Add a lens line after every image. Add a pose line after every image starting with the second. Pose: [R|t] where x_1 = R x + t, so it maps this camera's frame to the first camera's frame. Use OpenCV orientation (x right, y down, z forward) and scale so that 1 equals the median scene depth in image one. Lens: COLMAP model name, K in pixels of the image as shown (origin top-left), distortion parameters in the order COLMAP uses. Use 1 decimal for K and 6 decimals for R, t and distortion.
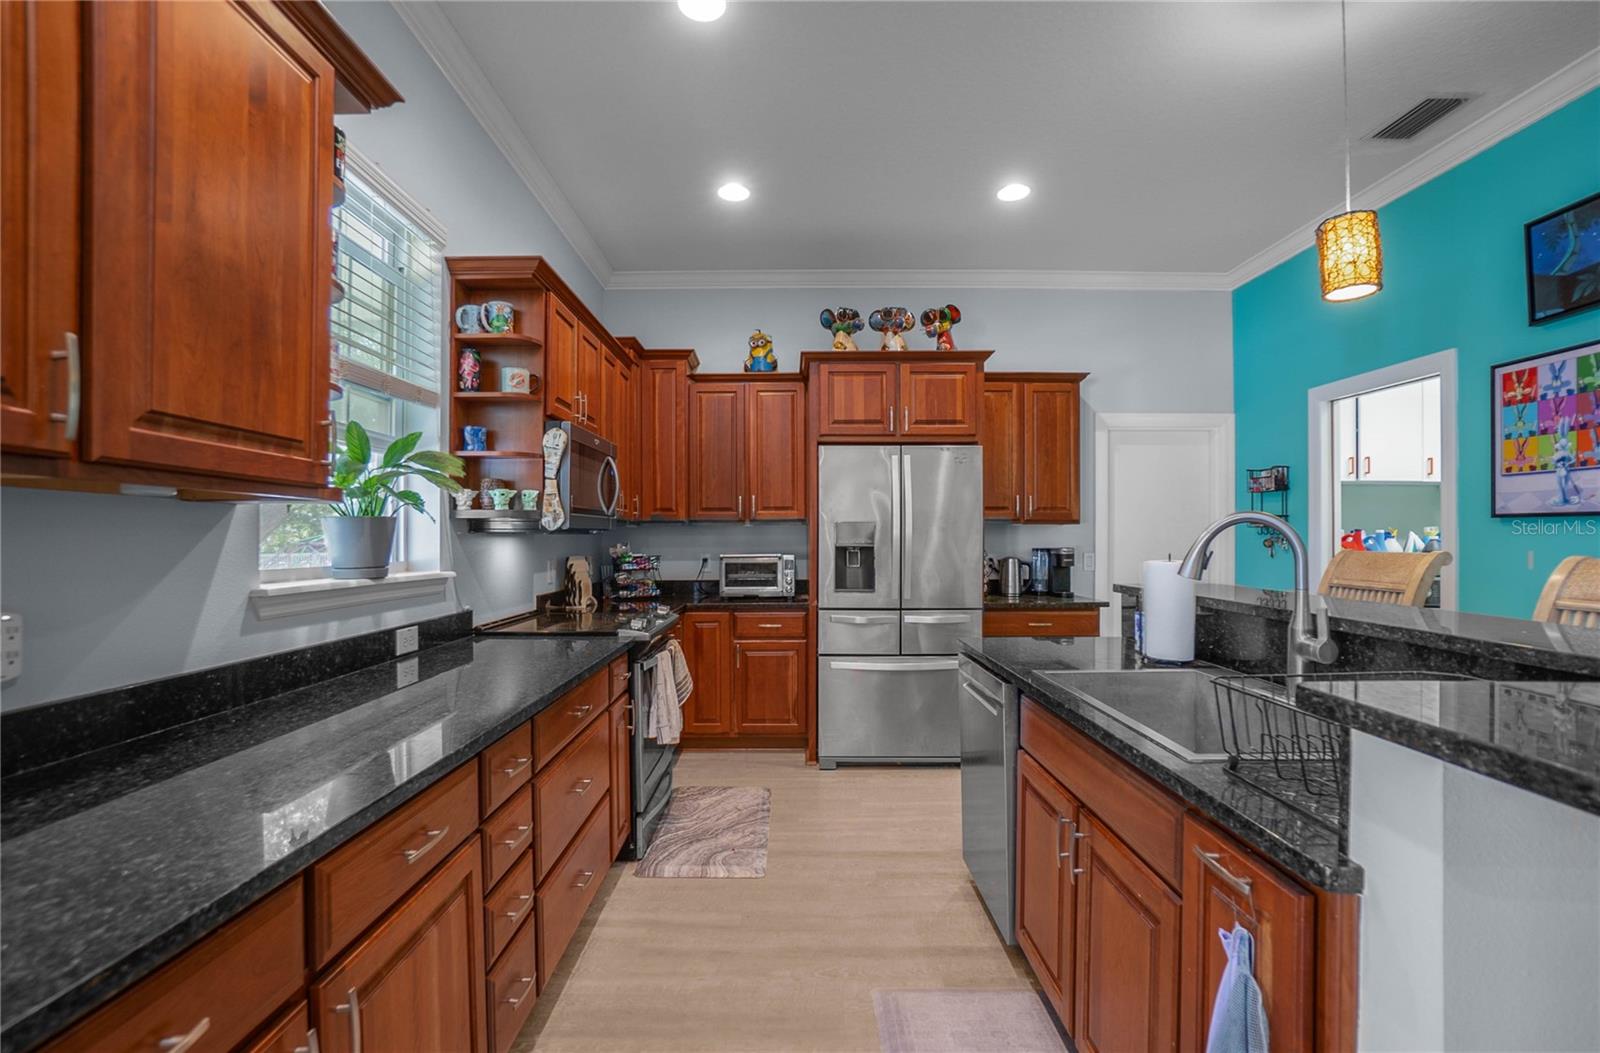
lens RADIAL K [[719.9, 0, 802.6], [0, 719.9, 556.8], [0, 0, 1]] dist [-0.038767, 0.007024]
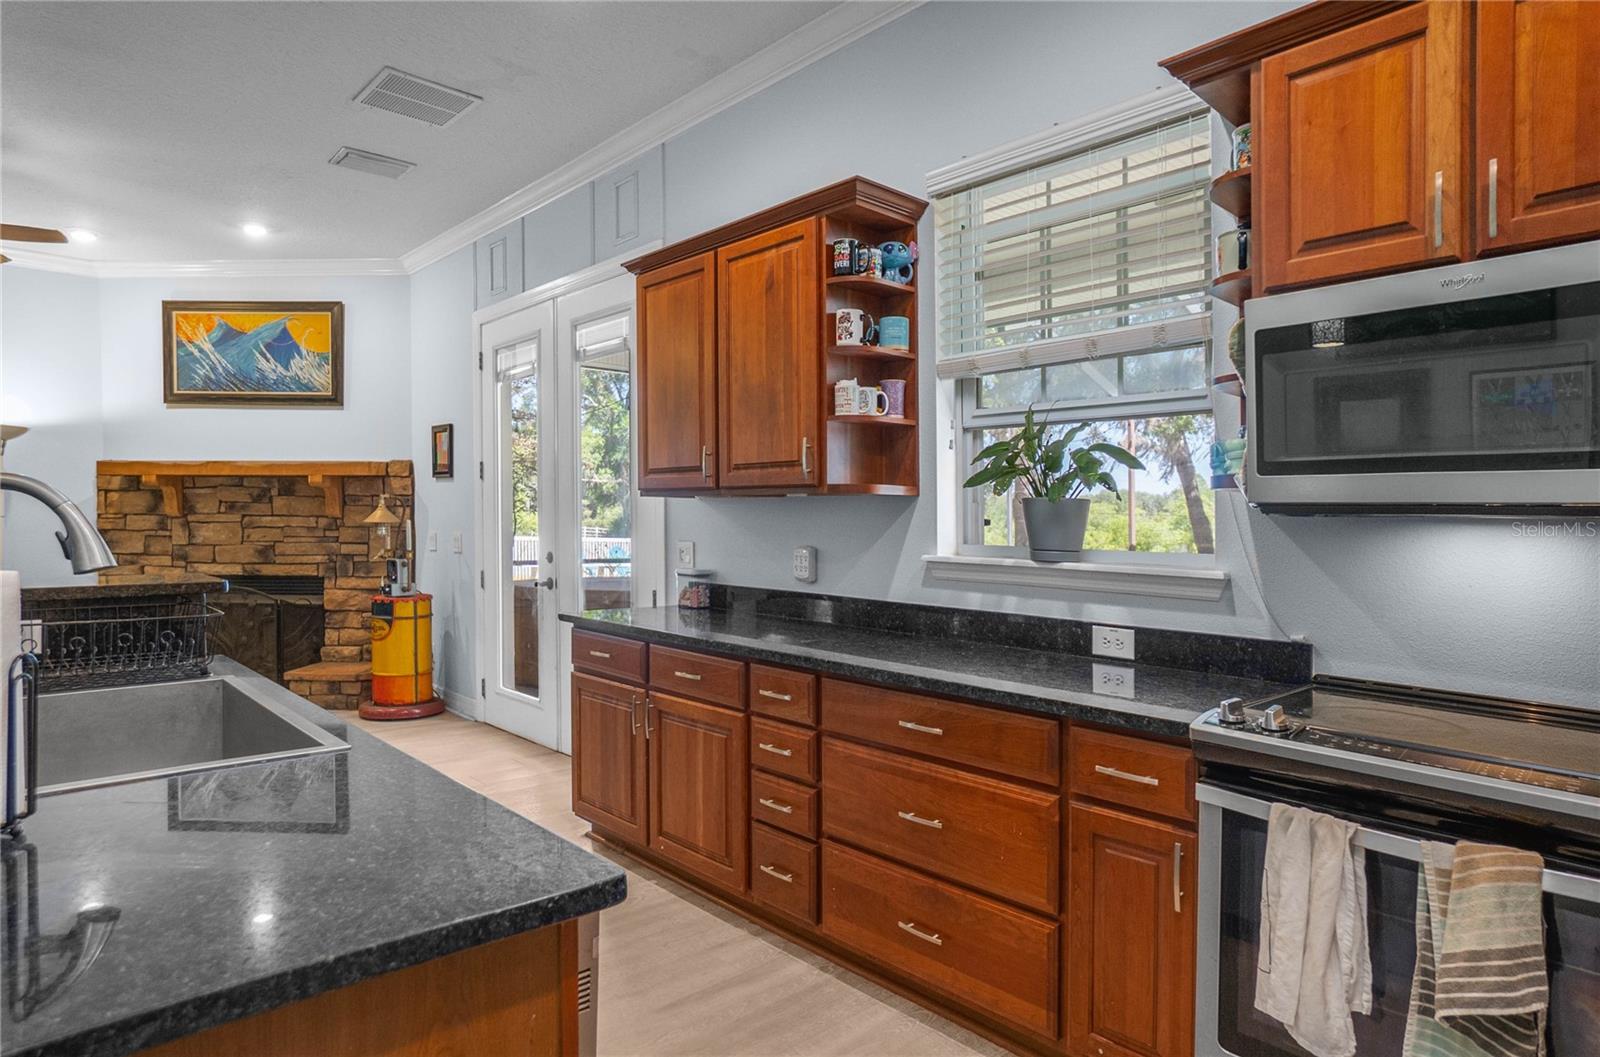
lens RADIAL K [[919.0, 0, 798.1], [0, 919.0, 536.0], [0, 0, 1]] dist [0.017588, 0.001843]
pose [[-0.758687, 0.013653, -0.651312, 0.384375], [-0.019398, 0.998864, 0.043534, -0.042591], [0.651166, 0.045663, -0.757560, 1.403505]]
